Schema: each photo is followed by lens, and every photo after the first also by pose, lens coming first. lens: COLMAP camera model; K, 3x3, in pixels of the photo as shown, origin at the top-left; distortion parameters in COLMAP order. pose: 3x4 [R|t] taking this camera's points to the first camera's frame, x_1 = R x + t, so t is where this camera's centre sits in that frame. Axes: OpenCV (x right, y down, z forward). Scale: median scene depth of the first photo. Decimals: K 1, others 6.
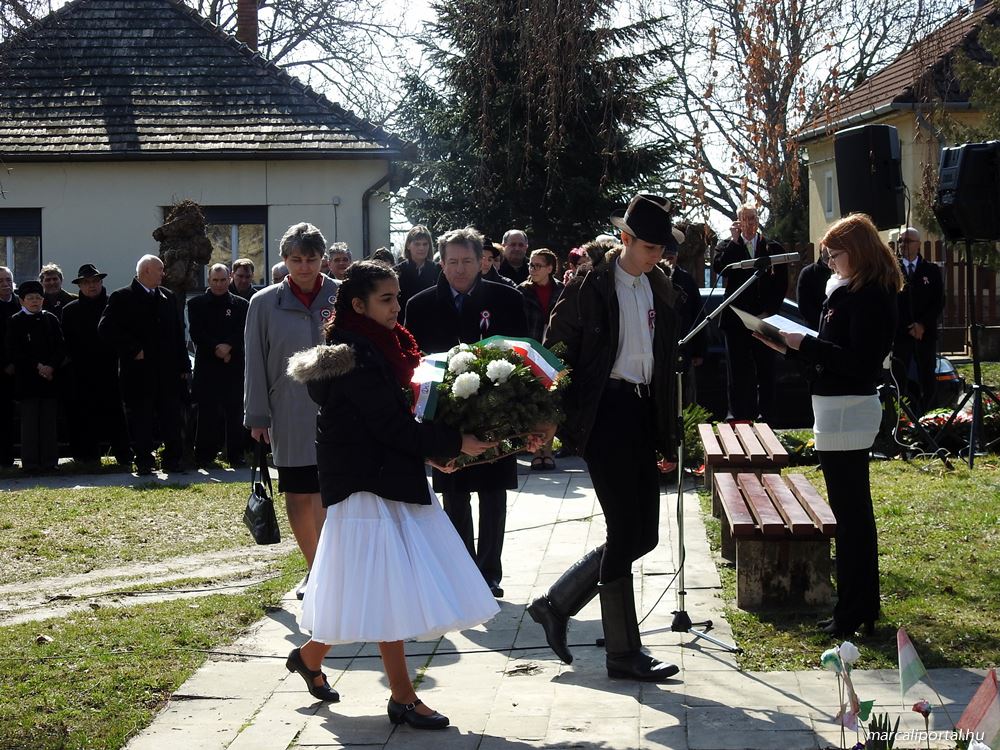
lens RADIAL K [[2062.6, 0, 500.0], [0, 2062.6, 375.0], [0, 0, 1]] dist [-0.018440, 0.160266]
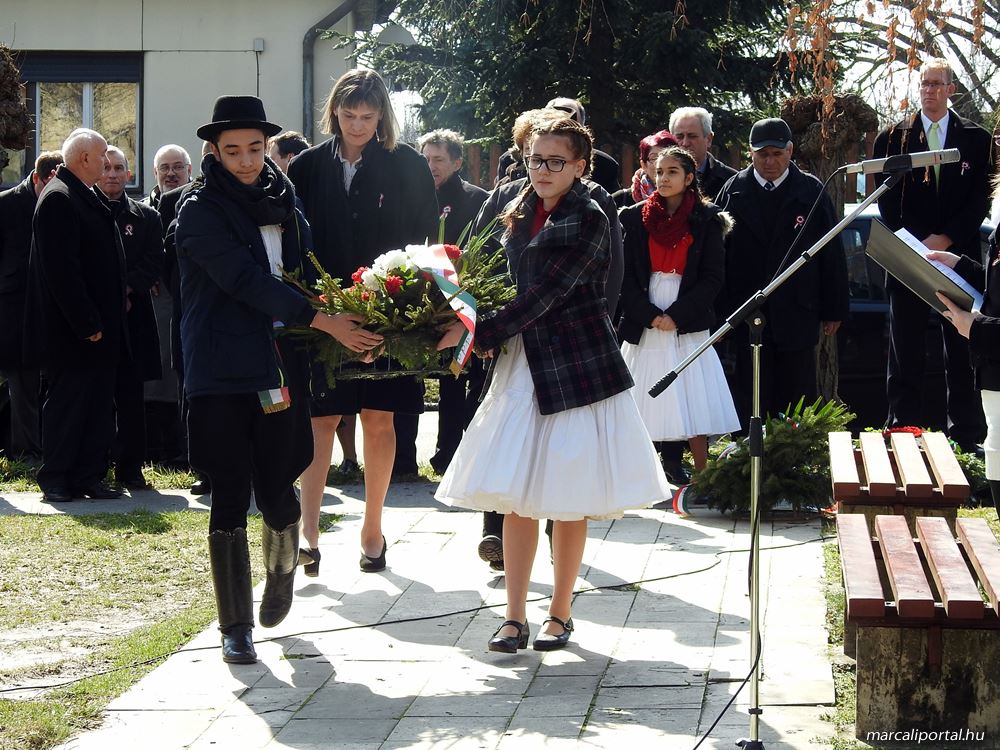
lens RADIAL K [[3502.0, 0, 500.0], [0, 3502.0, 375.0], [0, 0, 1]] dist [-0.068167, -0.778481]
pose [[0.999686, 0.017601, -0.017813, 0.018375], [-0.017434, 0.999803, 0.009505, -0.000520], [0.017977, -0.009191, 0.999796, -0.012616]]
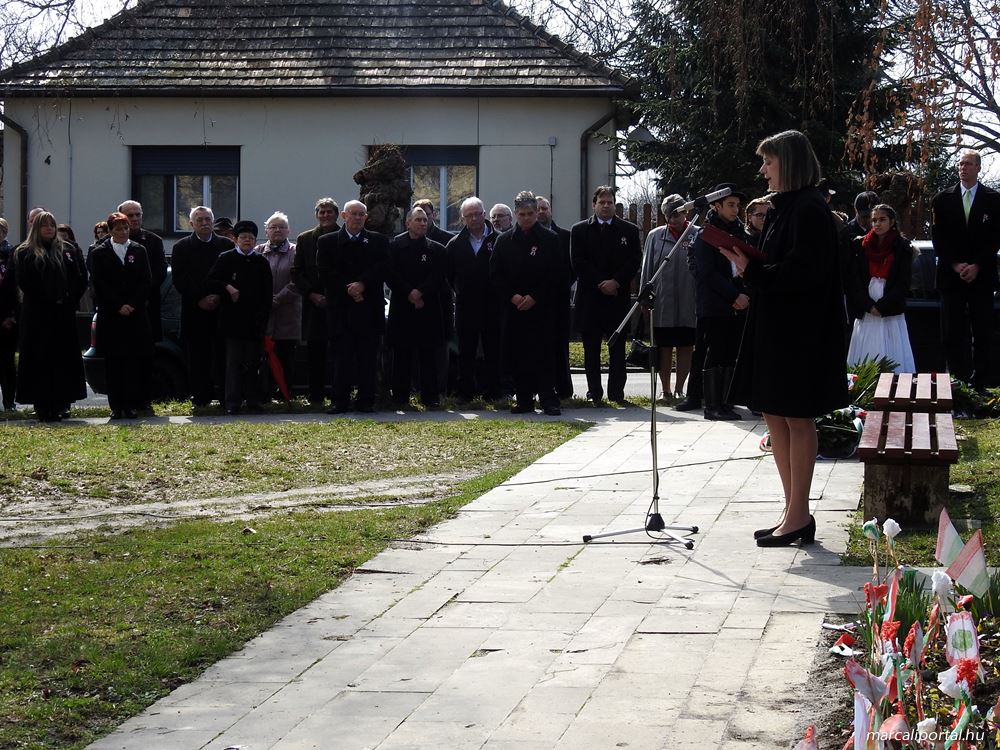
lens RADIAL K [[2505.1, 0, 500.0], [0, 2505.1, 375.0], [0, 0, 1]] dist [-0.080482, 0.817354]
pose [[0.993713, 0.021212, -0.109930, 0.044322], [-0.019911, 0.999718, 0.012926, 0.012484], [0.110174, -0.010656, 0.993855, -0.236399]]
